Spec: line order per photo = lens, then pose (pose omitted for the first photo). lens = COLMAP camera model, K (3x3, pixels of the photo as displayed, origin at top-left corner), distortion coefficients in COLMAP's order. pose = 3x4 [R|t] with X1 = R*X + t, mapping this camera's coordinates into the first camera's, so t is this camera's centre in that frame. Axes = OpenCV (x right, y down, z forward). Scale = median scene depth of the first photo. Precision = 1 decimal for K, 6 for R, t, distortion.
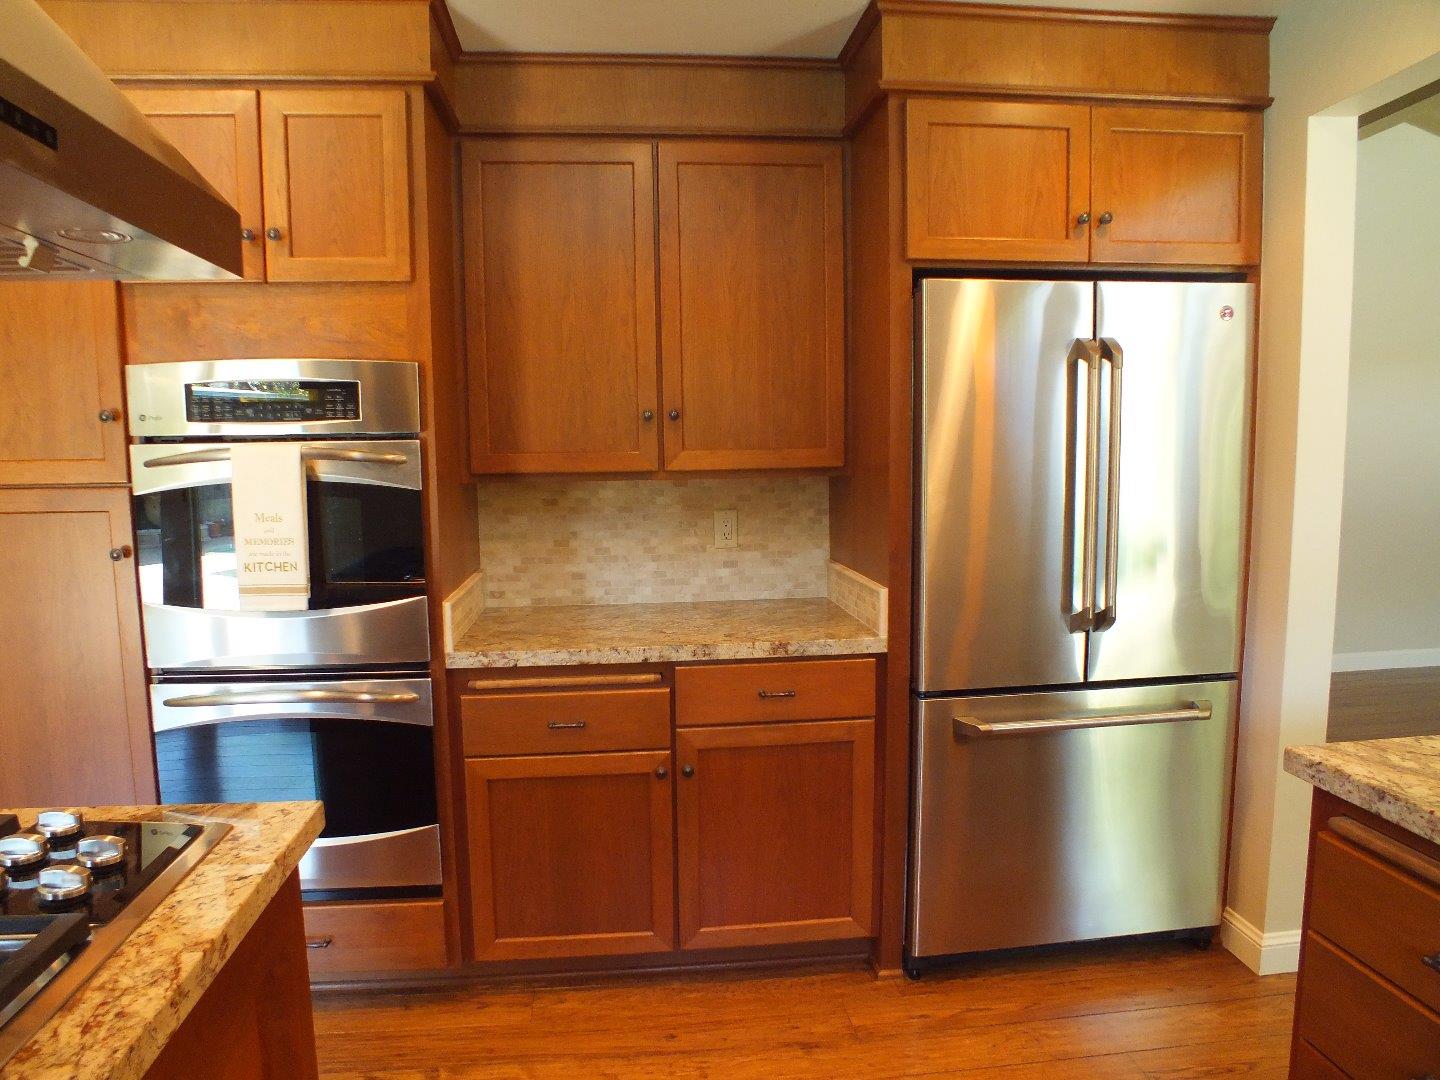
lens RADIAL K [[928.7, 0, 717.1], [0, 928.7, 554.0], [0, 0, 1]] dist [-0.053061, 0.024654]
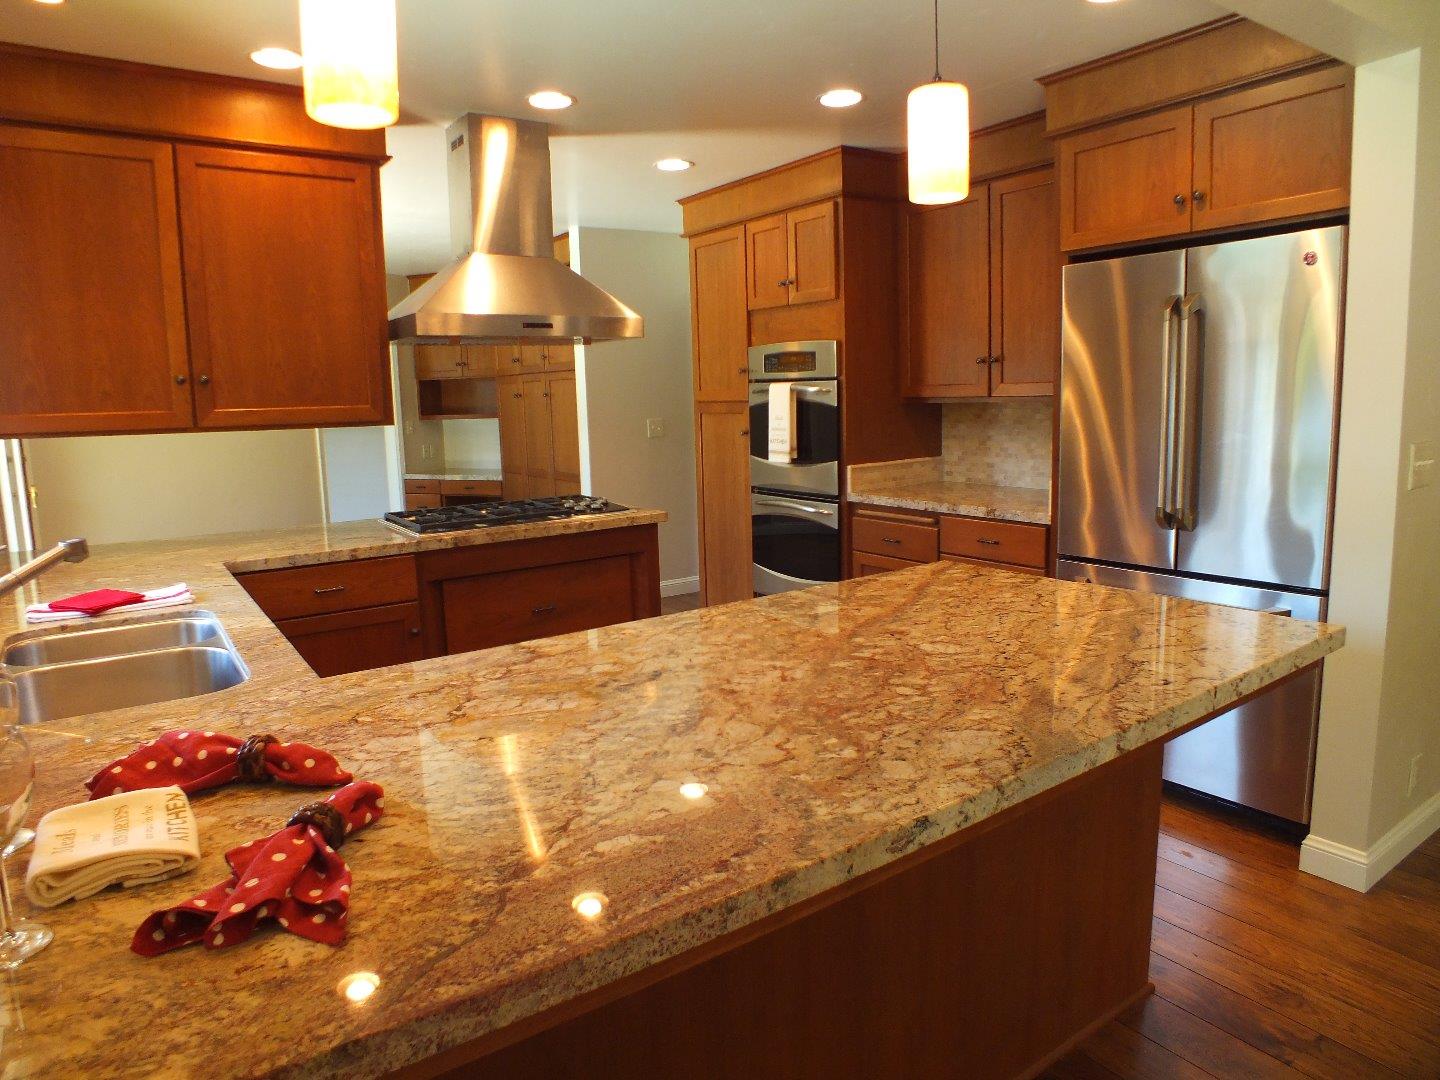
lens RADIAL K [[928.7, 0, 714.9], [0, 928.7, 528.3], [0, 0, 1]] dist [-0.053061, 0.024654]
pose [[0.483569, 0.129814, -0.865626, 1.199412], [-0.071194, 0.991498, 0.108919, -0.008556], [0.872406, 0.008957, 0.488700, -0.163230]]
